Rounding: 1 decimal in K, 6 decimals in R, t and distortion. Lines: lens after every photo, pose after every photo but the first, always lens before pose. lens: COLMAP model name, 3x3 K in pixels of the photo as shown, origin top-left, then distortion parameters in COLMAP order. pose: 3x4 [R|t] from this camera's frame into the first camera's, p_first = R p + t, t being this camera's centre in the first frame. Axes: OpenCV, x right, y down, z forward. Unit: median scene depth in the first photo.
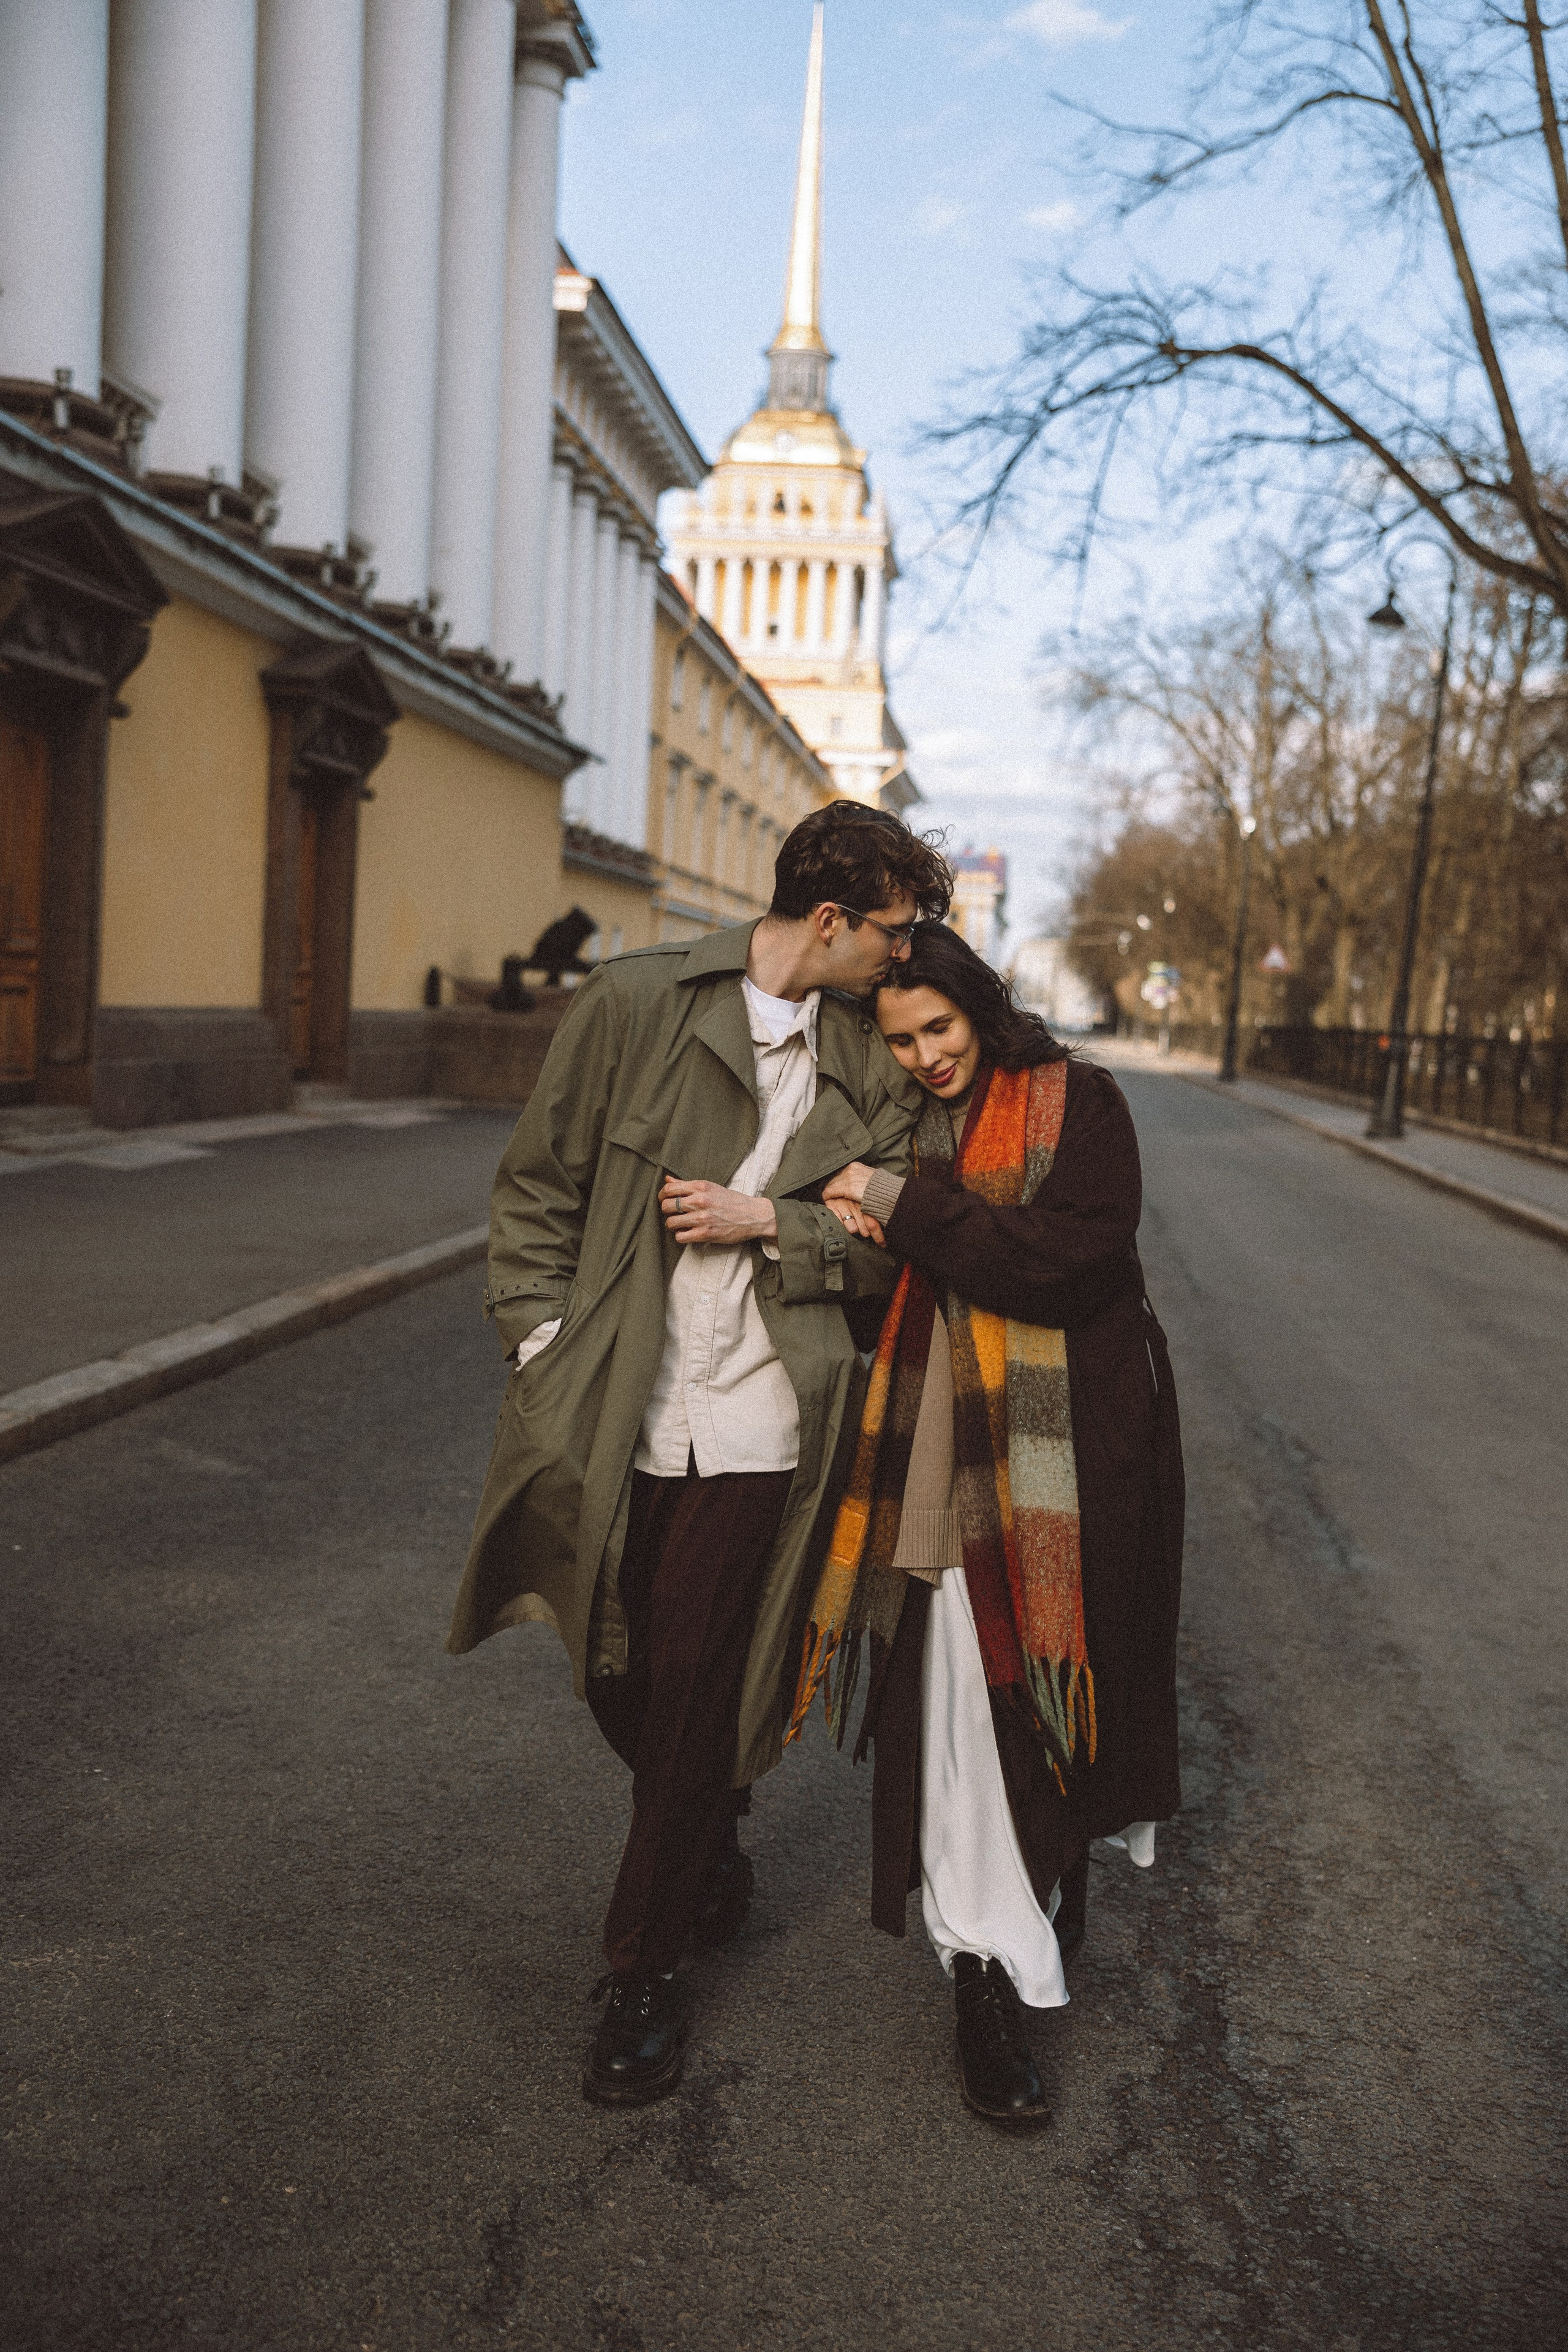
lens RADIAL K [[2286.0, 0, 750.8], [0, 2286.0, 1222.3], [0, 0, 1]] dist [-0.016164, 0.000000]
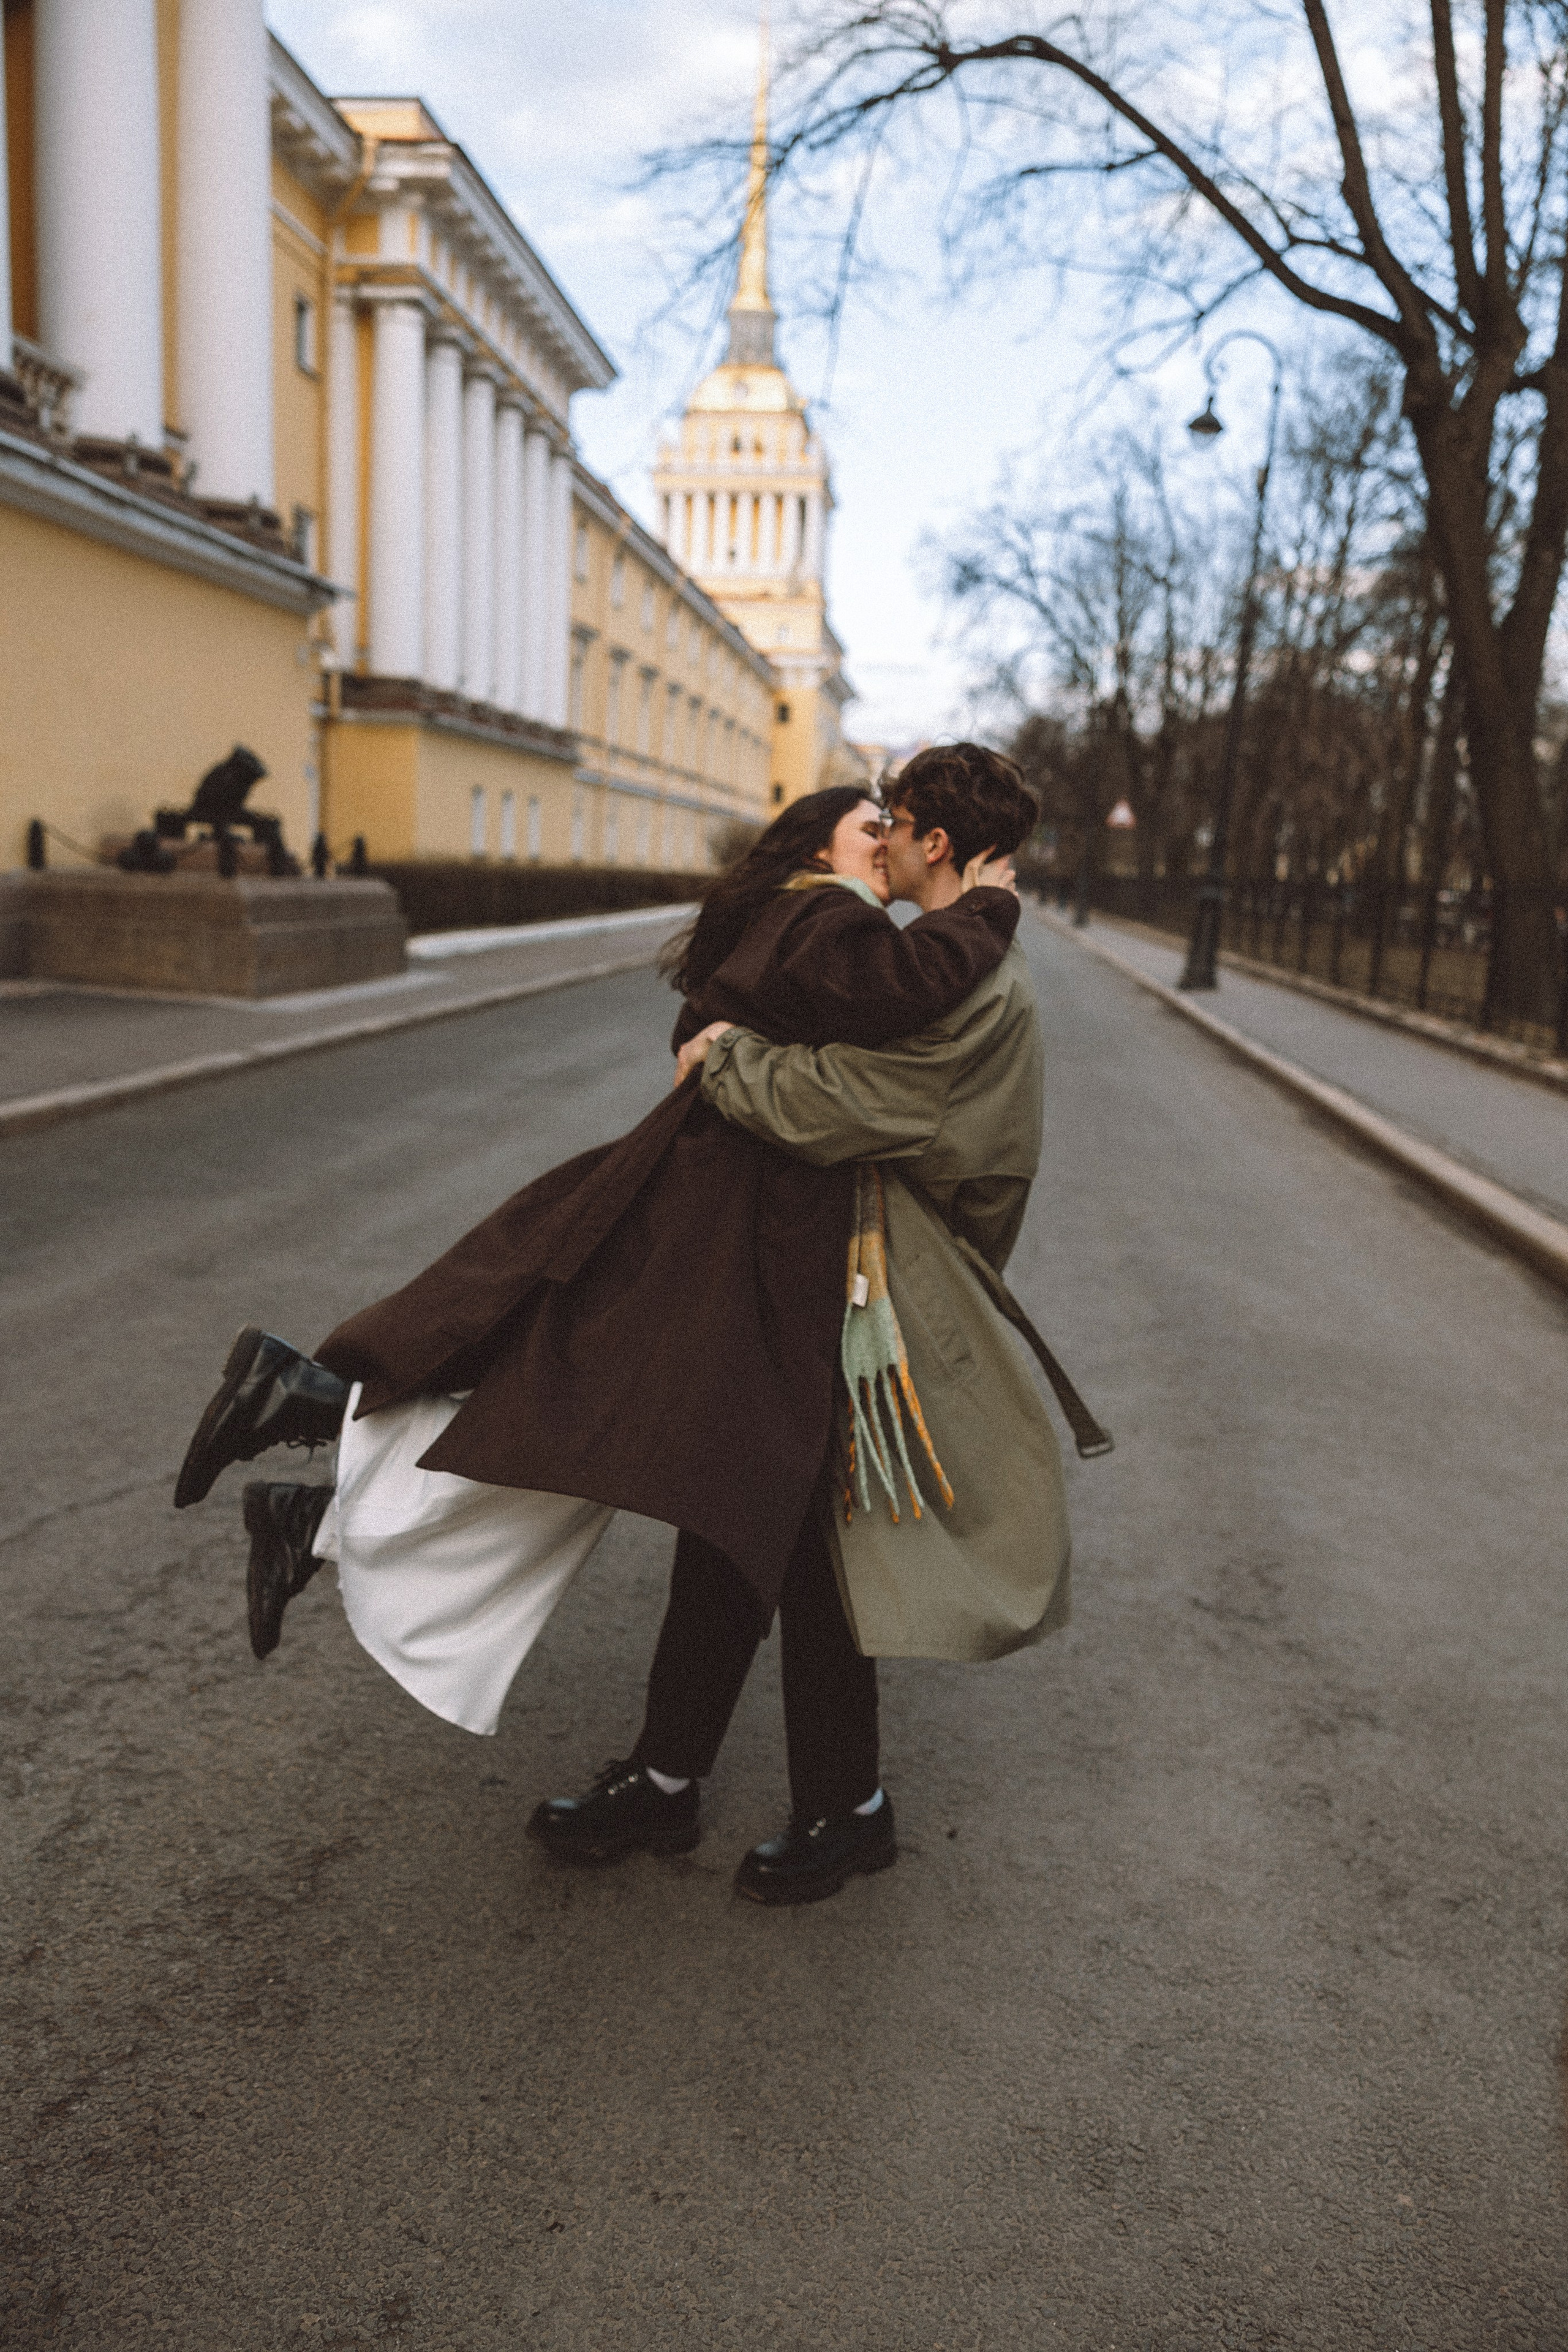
lens RADIAL K [[1845.0, 0, 748.8], [0, 1845.0, 1193.0], [0, 0, 1]] dist [0.011169, 0.008696]
pose [[0.999779, -0.015901, 0.013774, 0.080785], [0.014758, 0.996729, 0.079454, -0.016474], [-0.014993, -0.079234, 0.996743, 0.237613]]
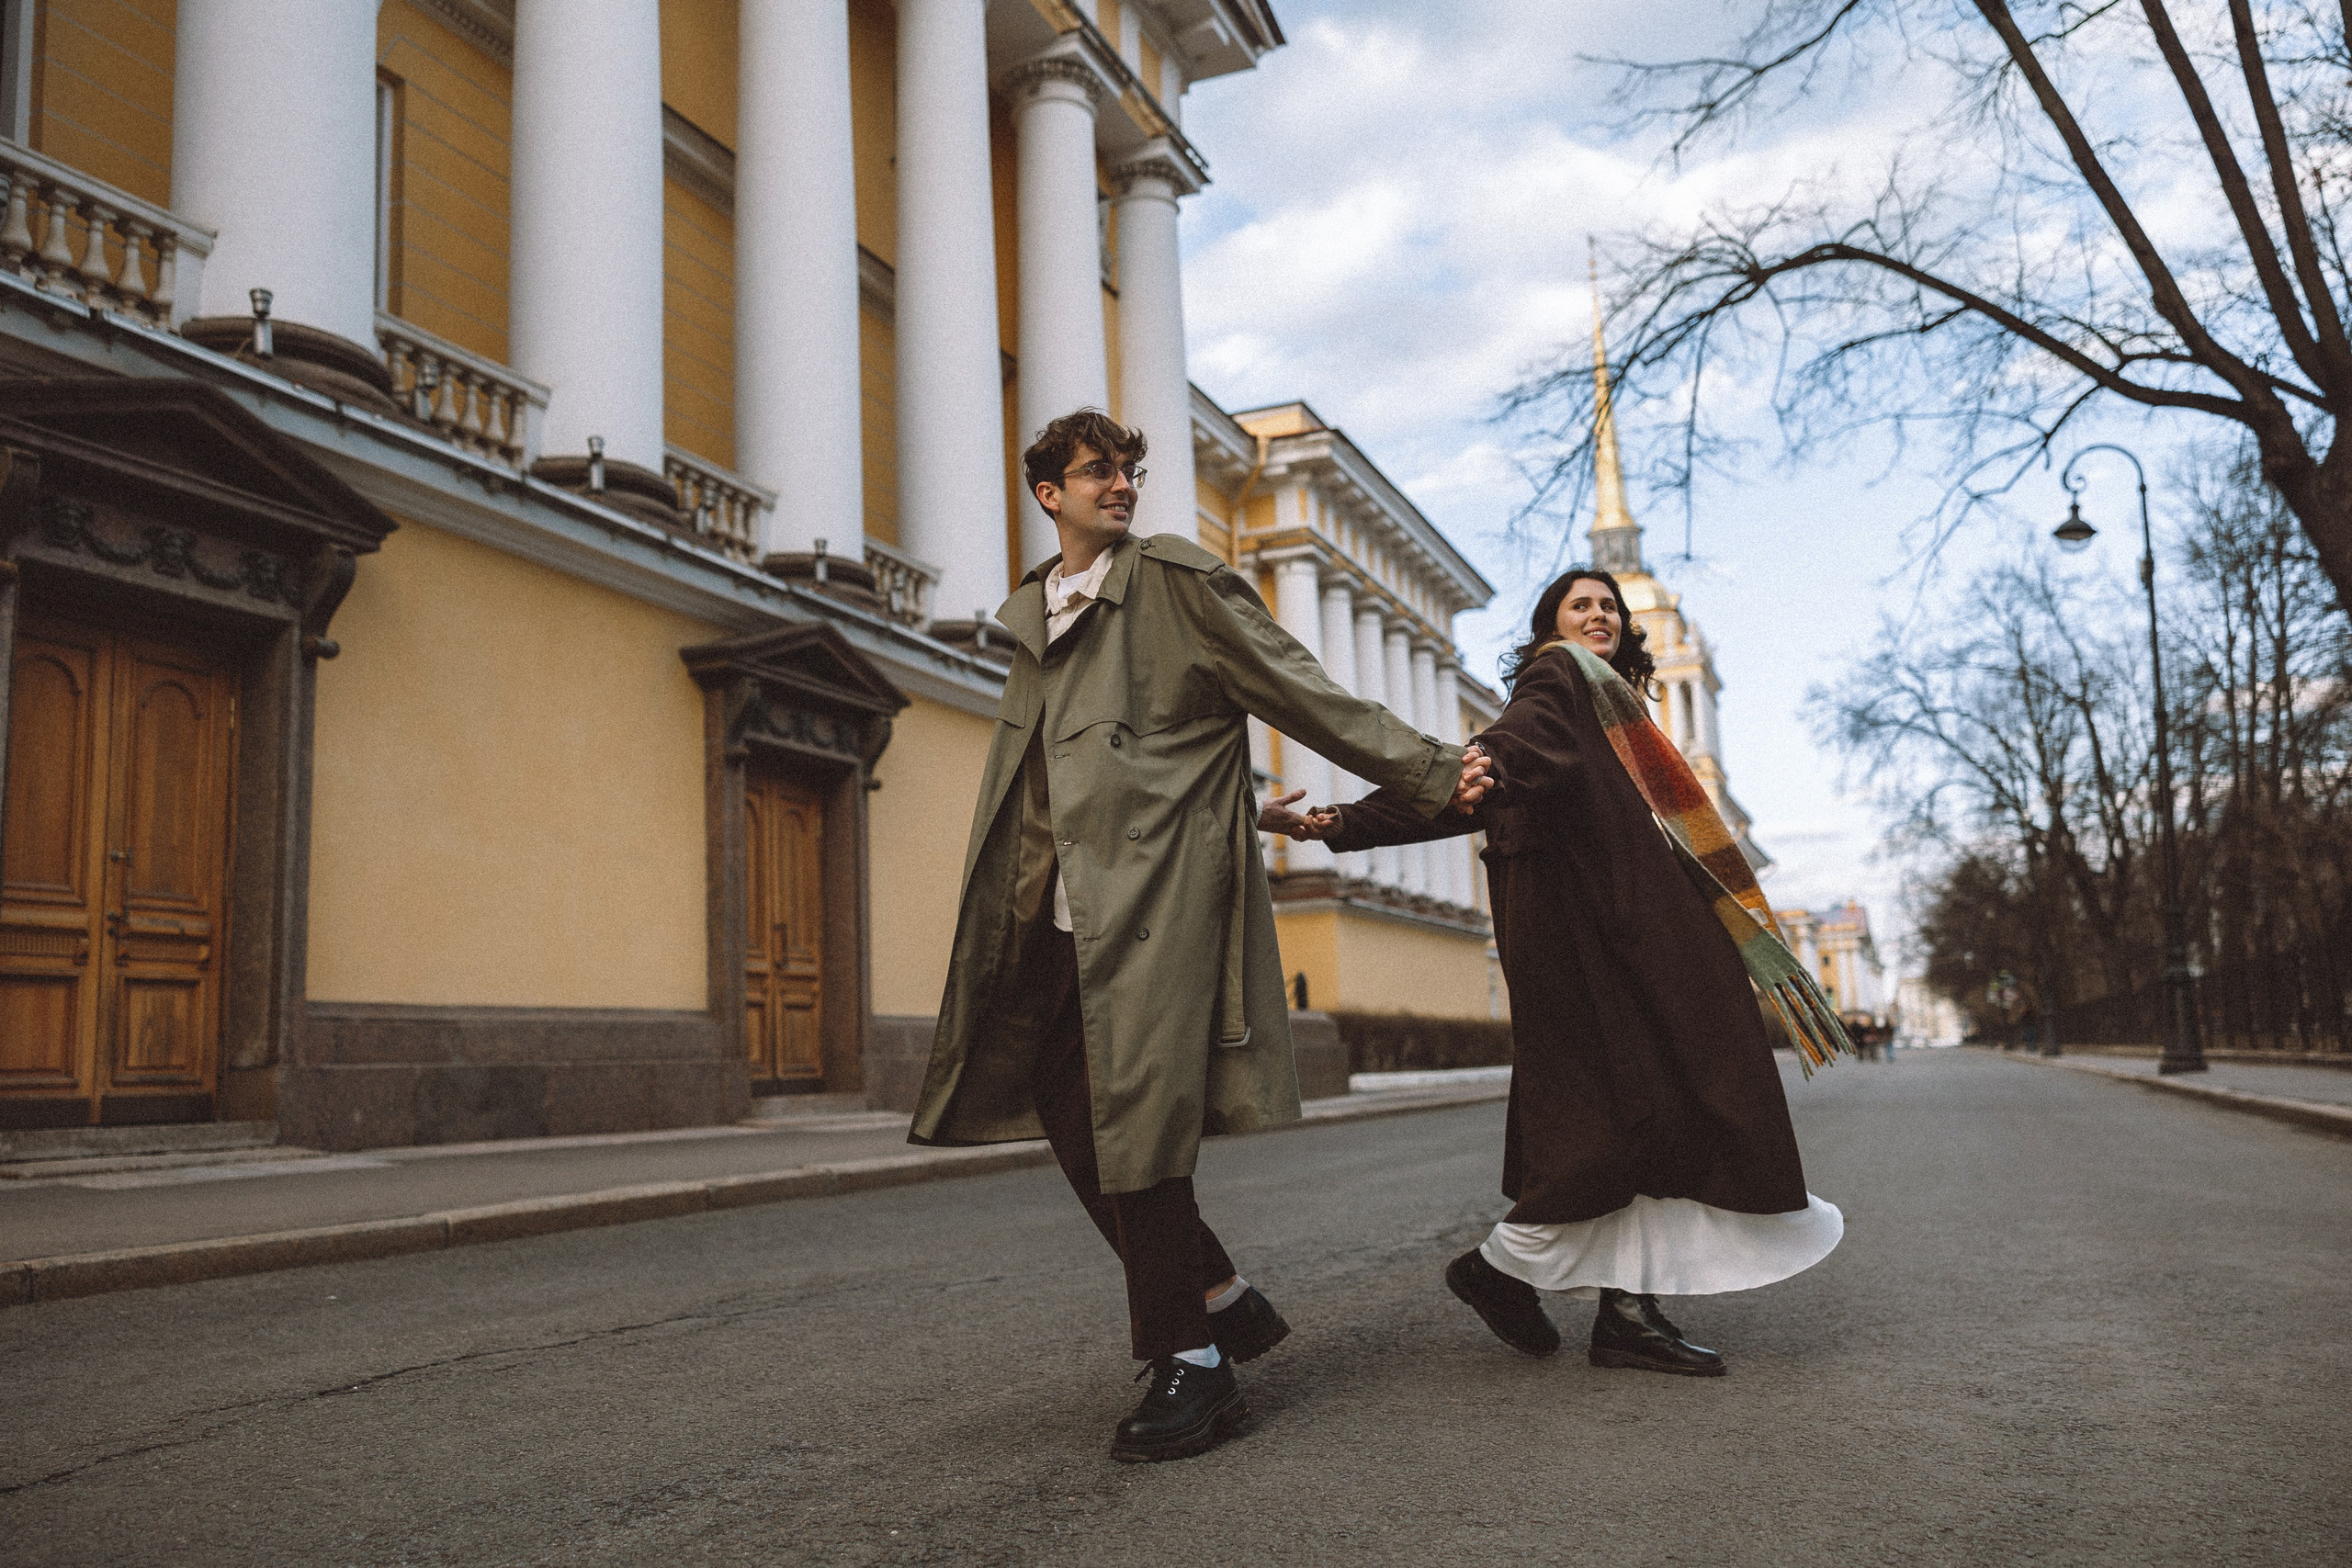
lens RADIAL K [[1844.8, 0, 1146.3], [0, 1844.8, 775.7], [0, 0, 1]] dist [0.011169, 0.008696]
pose [[0.961541, -0.134082, -0.239711, 0.079751], [0.069635, 0.963239, -0.259463, 0.010005], [0.265688, 0.232792, 0.935531, 0.200272]]
